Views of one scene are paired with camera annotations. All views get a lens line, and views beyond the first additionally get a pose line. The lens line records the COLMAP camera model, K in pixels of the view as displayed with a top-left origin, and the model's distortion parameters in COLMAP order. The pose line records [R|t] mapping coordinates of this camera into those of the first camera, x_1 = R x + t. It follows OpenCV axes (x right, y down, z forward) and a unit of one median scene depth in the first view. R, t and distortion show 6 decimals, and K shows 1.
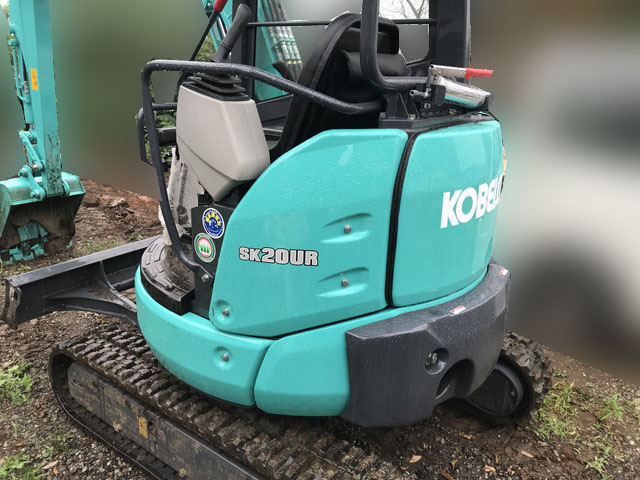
lens RADIAL K [[533.3, 0, 321.4], [0, 533.3, 244.1], [0, 0, 1]] dist [0.025509, -0.023199]
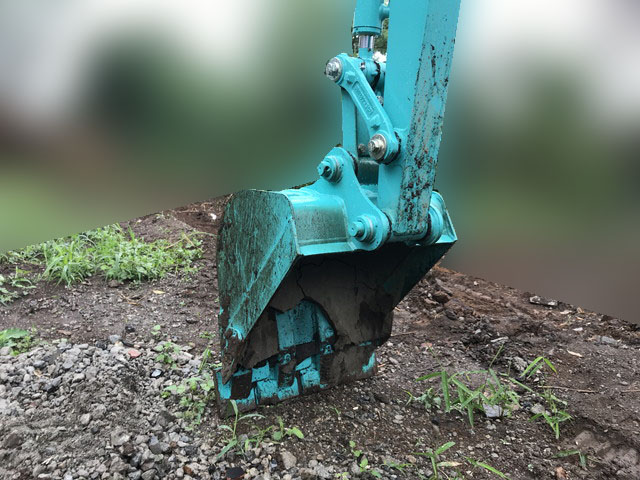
lens RADIAL K [[533.3, 0, 318.6], [0, 533.3, 239.1], [0, 0, 1]] dist [0.025509, -0.023199]
pose [[0.951026, 0.068229, -0.301486, -0.414927], [-0.115024, 0.983407, -0.140287, -0.033656], [0.286911, 0.168094, 0.943094, 0.615770]]
